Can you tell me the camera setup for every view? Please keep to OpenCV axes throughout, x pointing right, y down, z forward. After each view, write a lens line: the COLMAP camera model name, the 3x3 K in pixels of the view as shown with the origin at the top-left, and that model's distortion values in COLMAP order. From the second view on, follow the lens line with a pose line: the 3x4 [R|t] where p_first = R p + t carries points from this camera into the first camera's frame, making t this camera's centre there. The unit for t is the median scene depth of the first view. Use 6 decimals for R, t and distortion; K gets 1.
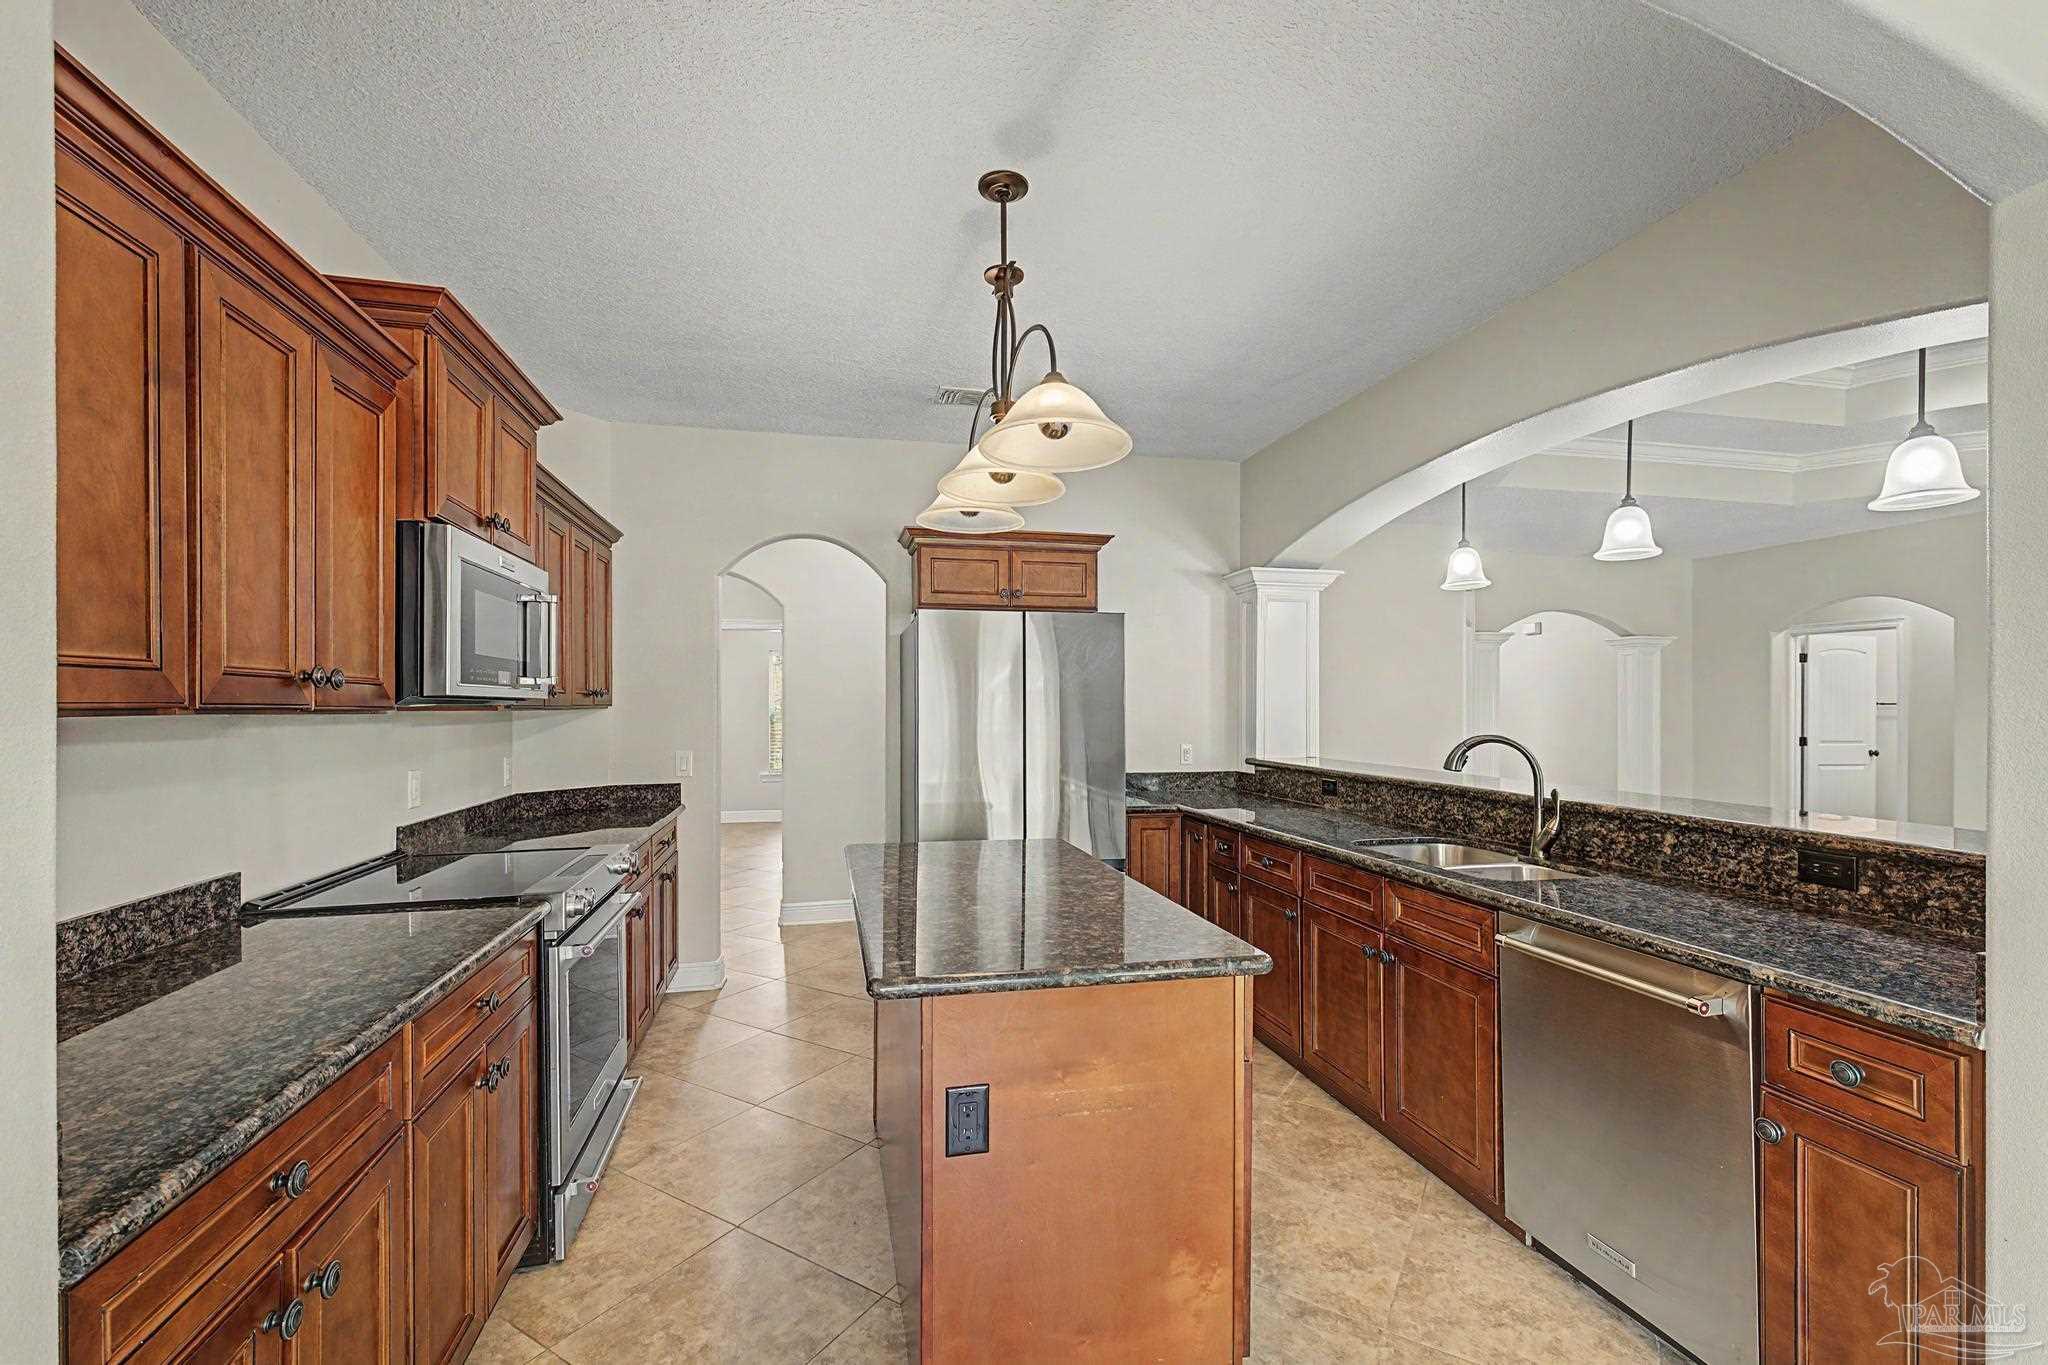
lens RADIAL K [[874.1, 0, 1024.0], [0, 874.1, 694.7], [0, 0, 1]] dist [0.006590, -0.001865]
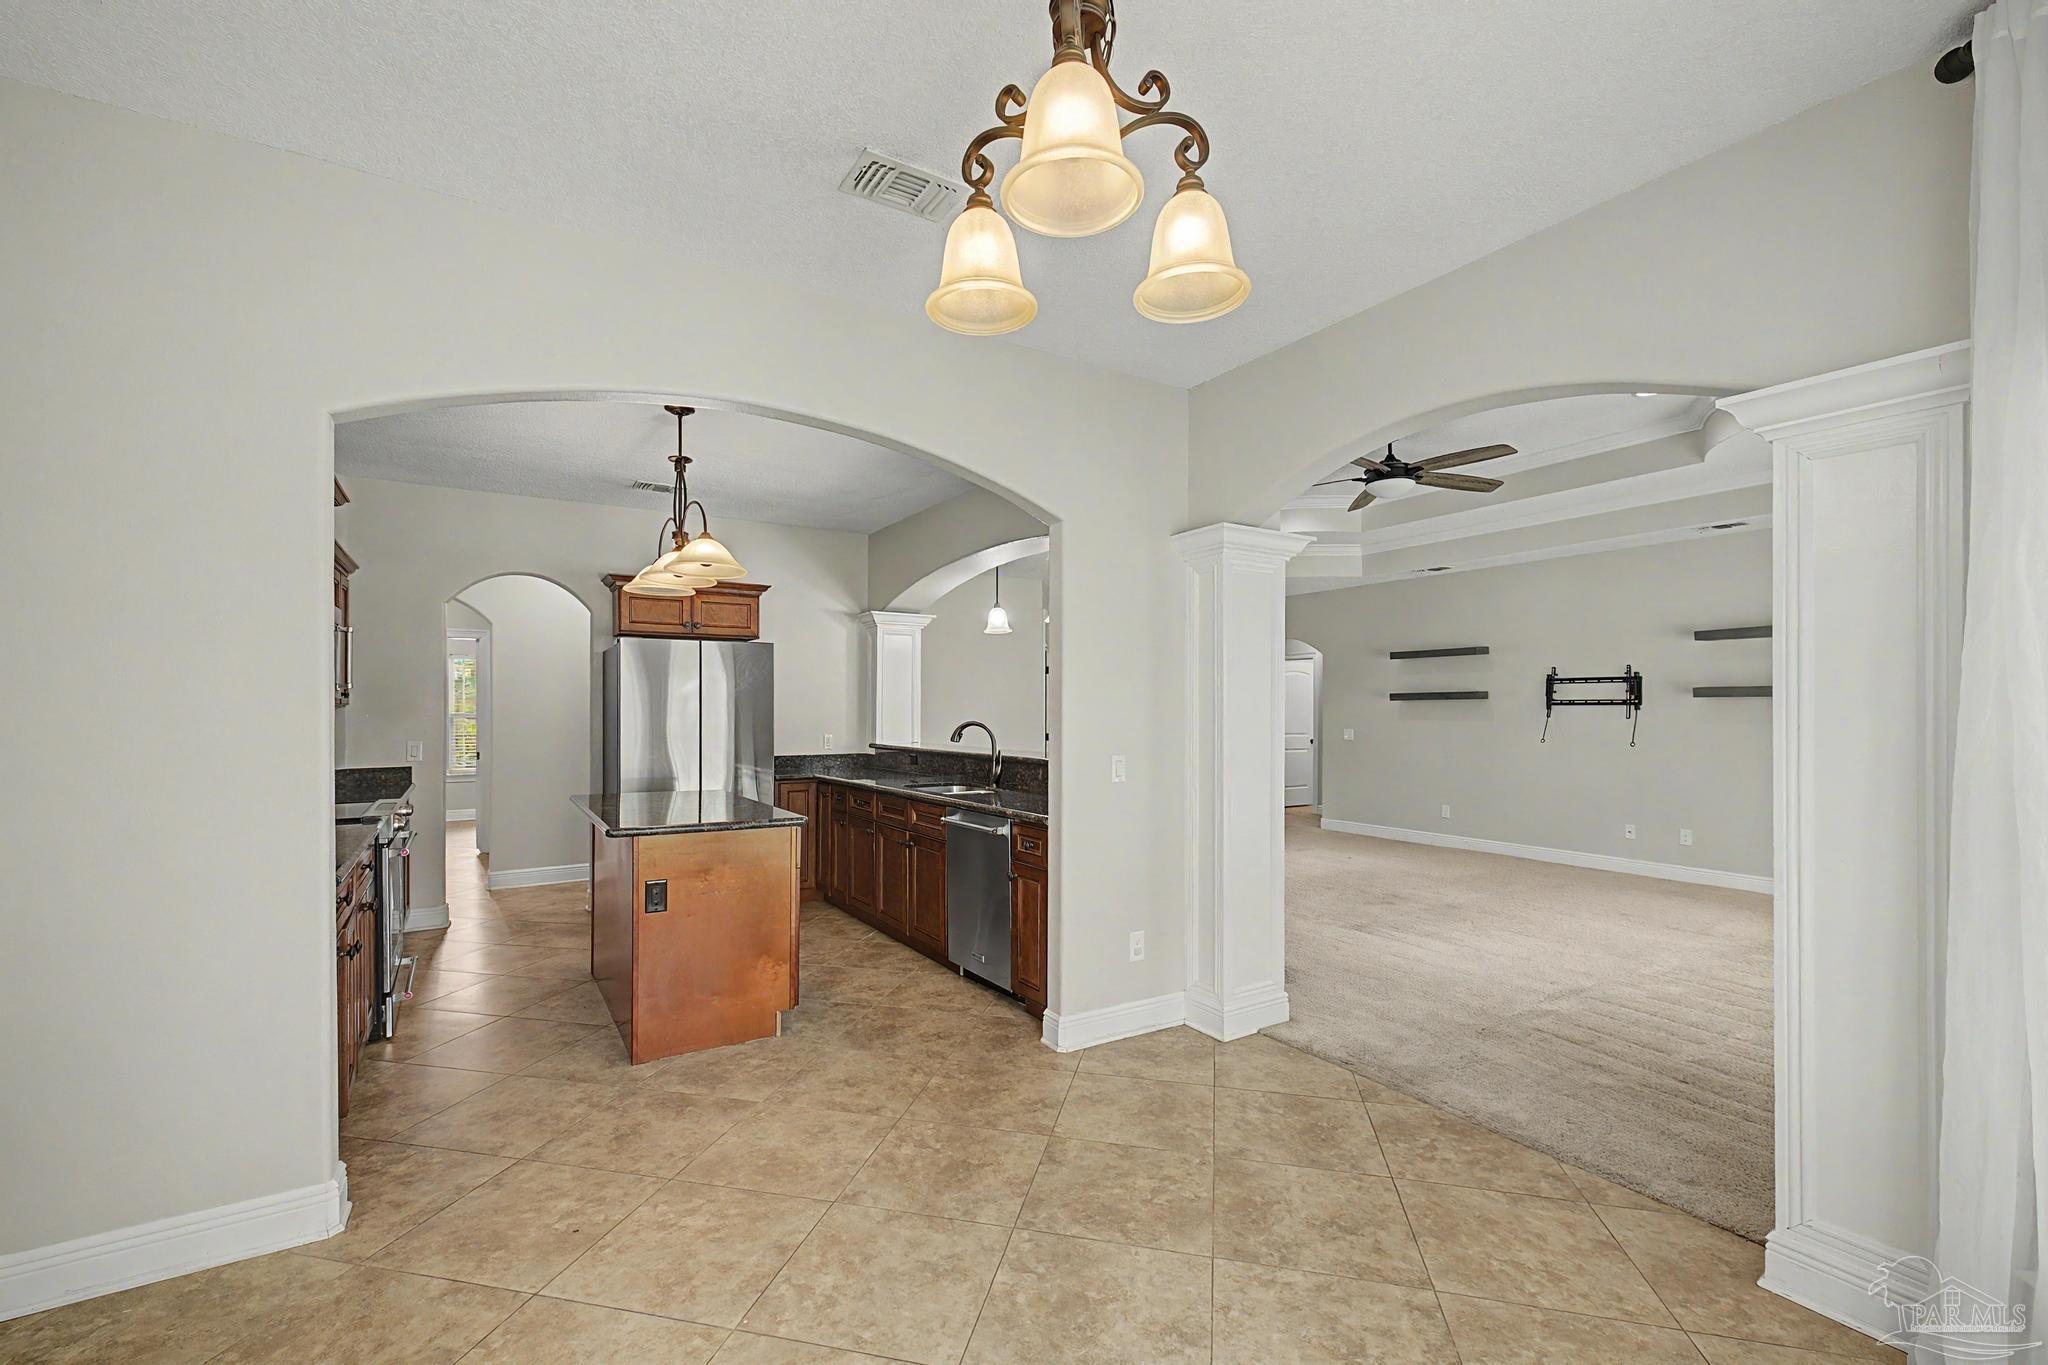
lens RADIAL K [[874.1, 0, 1030.0], [0, 874.1, 705.8], [0, 0, 1]] dist [0.006590, -0.001865]
pose [[0.944226, 0.002982, 0.329285, 0.038117], [-0.004851, 0.999976, 0.004855, 0.002963], [-0.329263, -0.006182, 0.944218, -0.546788]]
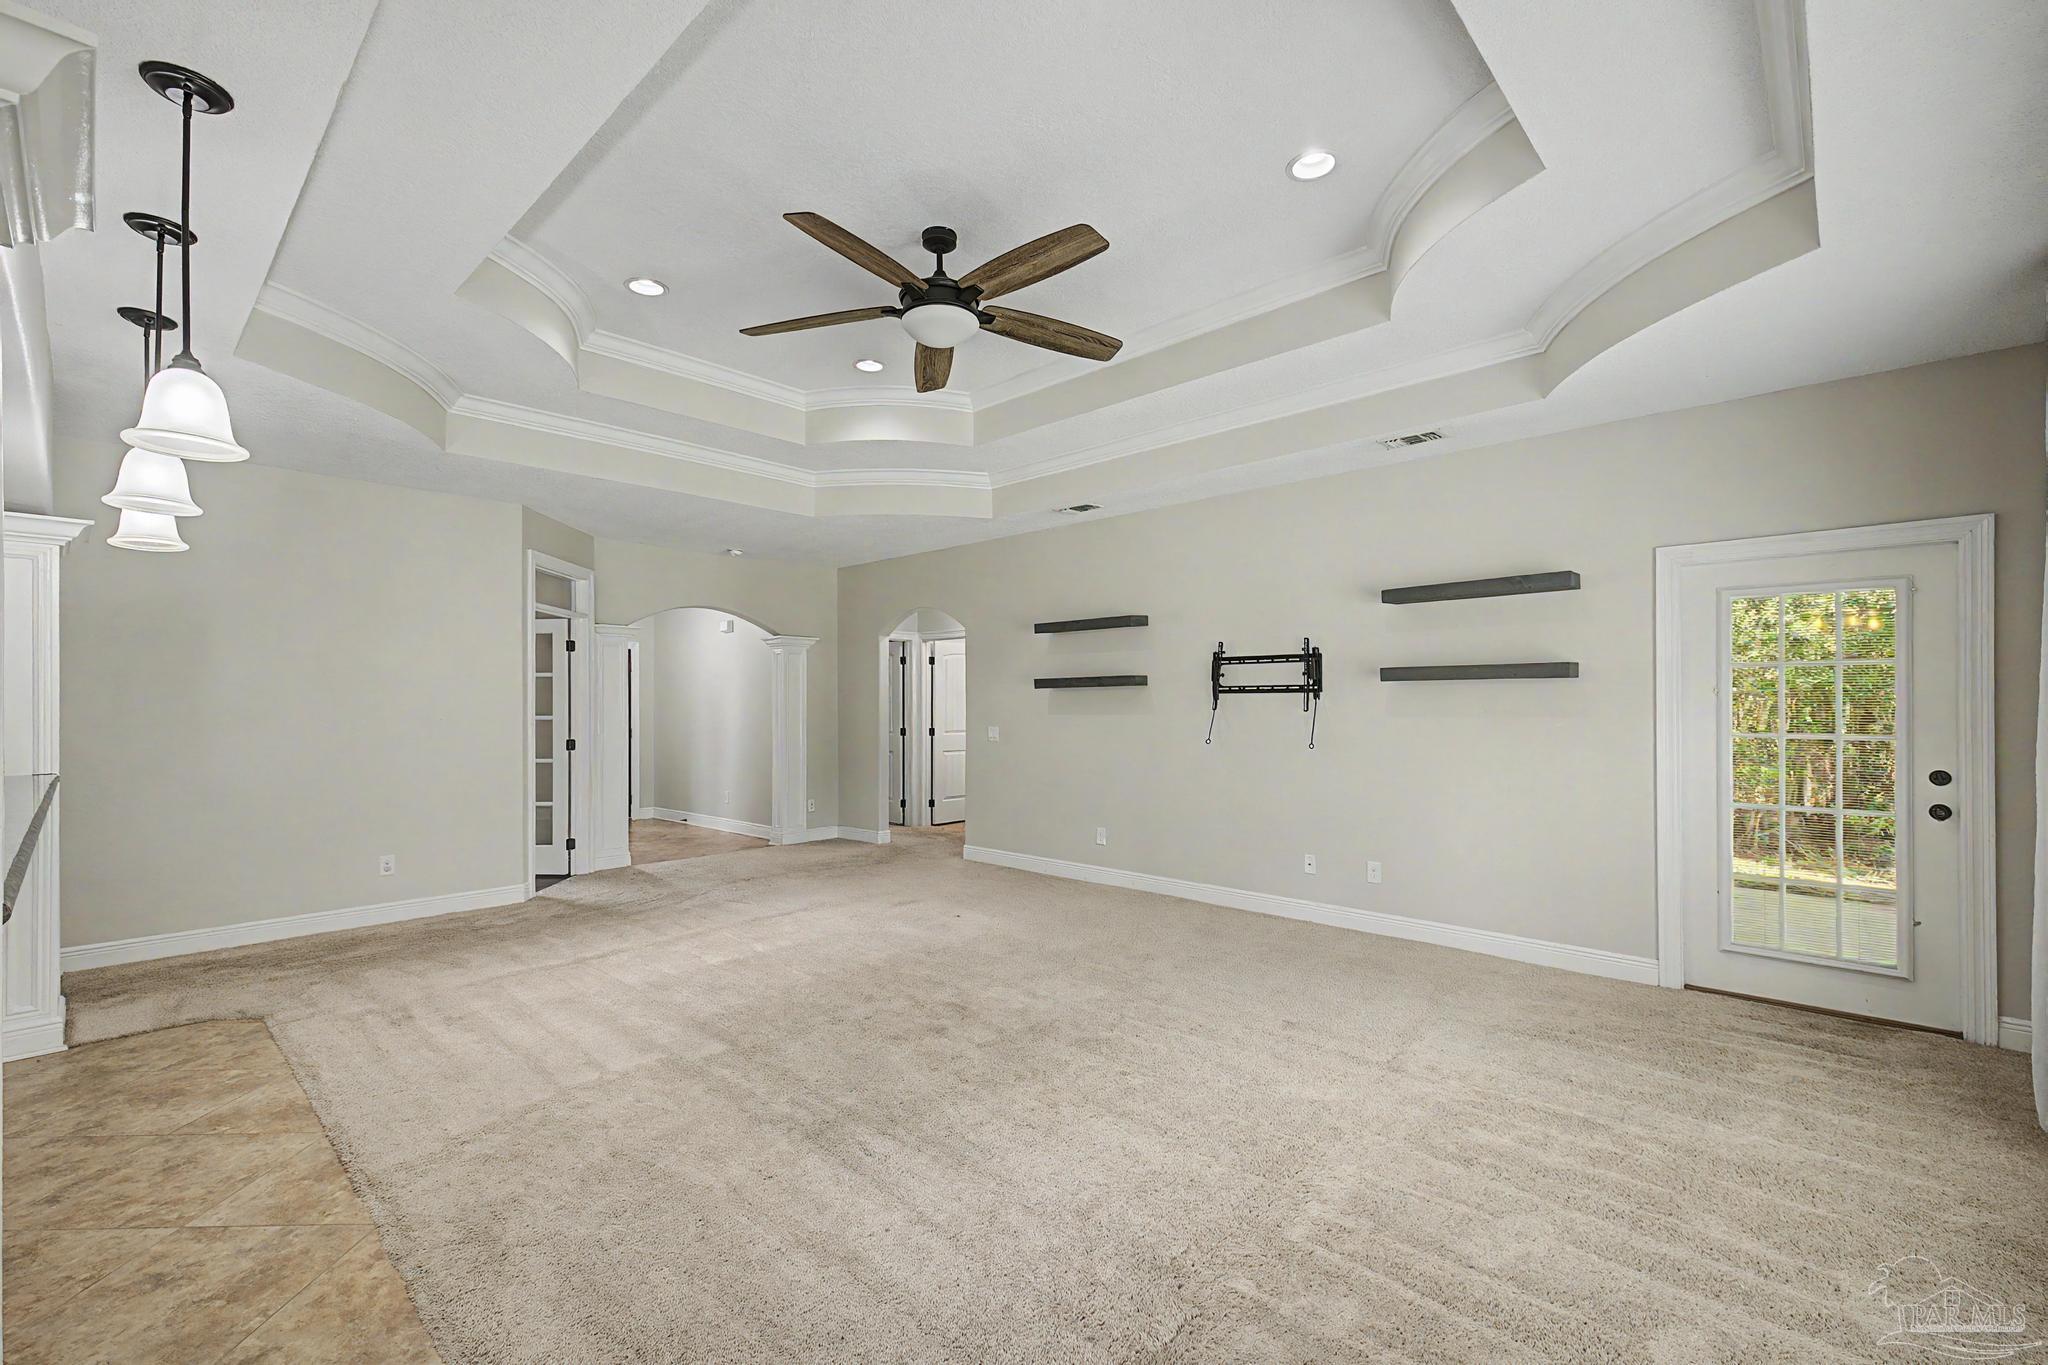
lens RADIAL K [[874.1, 0, 1038.9], [0, 874.1, 696.1], [0, 0, 1]] dist [0.006590, -0.001865]
pose [[0.822674, -0.002049, 0.568510, 0.748467], [0.000977, 0.999997, 0.002190, 0.006669], [-0.568513, -0.001247, 0.822673, -0.082682]]
